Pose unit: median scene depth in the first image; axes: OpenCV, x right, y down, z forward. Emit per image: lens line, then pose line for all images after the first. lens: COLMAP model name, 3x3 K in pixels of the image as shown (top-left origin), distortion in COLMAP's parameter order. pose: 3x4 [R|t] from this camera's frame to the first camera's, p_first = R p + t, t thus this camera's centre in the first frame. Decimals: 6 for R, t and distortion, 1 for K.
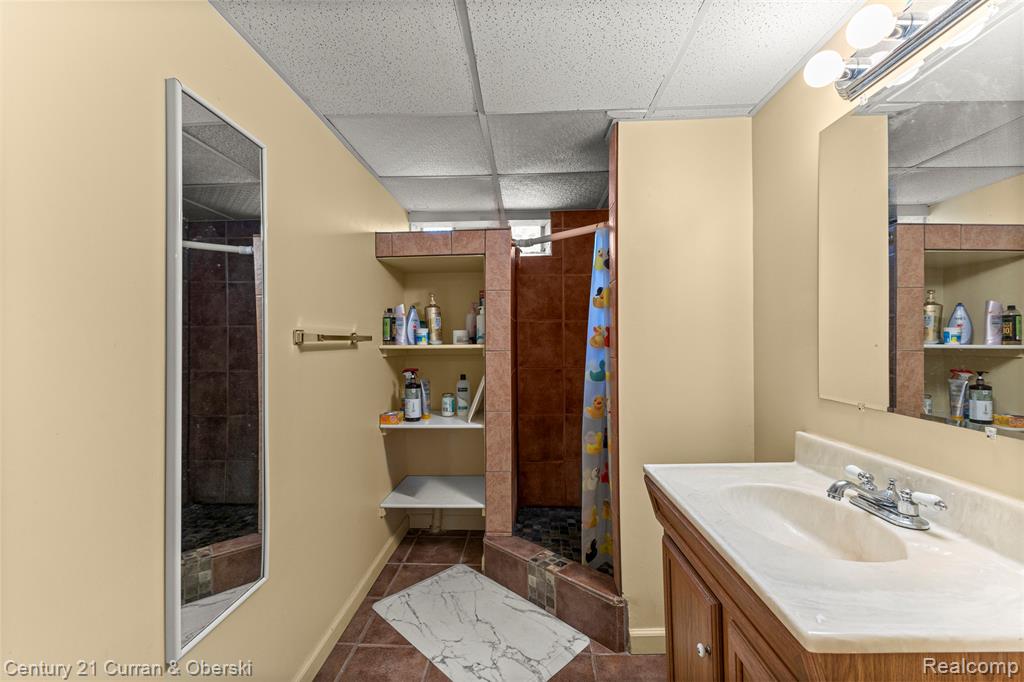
lens RADIAL K [[439.4, 0, 510.2], [0, 439.4, 337.5], [0, 0, 1]] dist [0.007360, 0.000002]
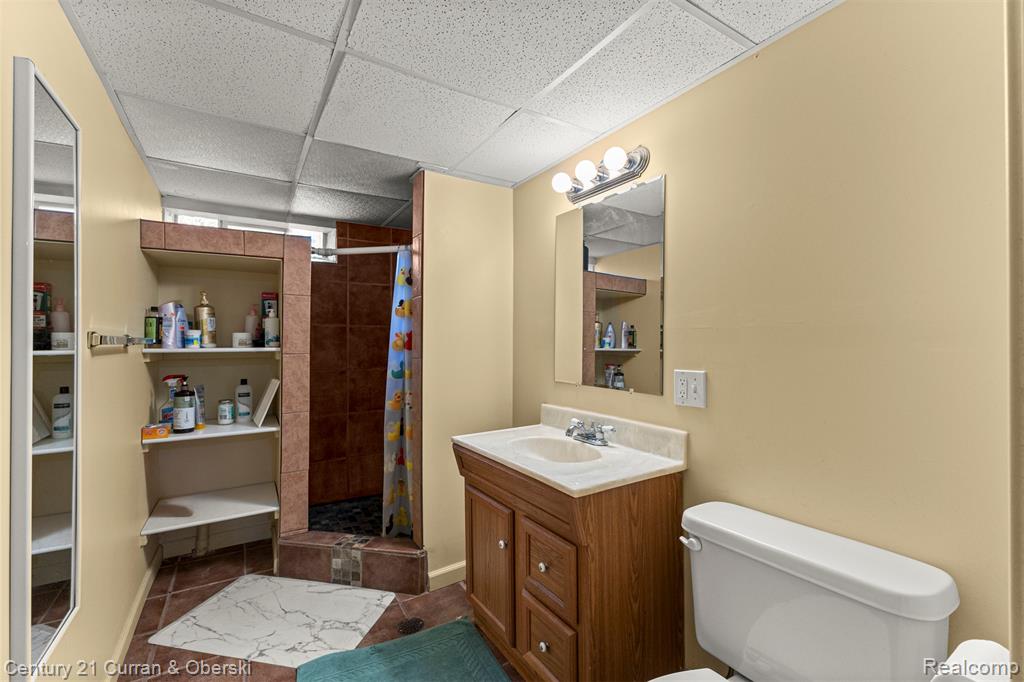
lens RADIAL K [[439.4, 0, 510.2], [0, 439.4, 337.5], [0, 0, 1]] dist [0.007360, 0.000002]
pose [[0.831841, 0.014368, 0.554829, -0.193673], [-0.009812, 0.999889, -0.011182, -0.001337], [-0.554928, 0.003858, 0.831889, -0.143484]]
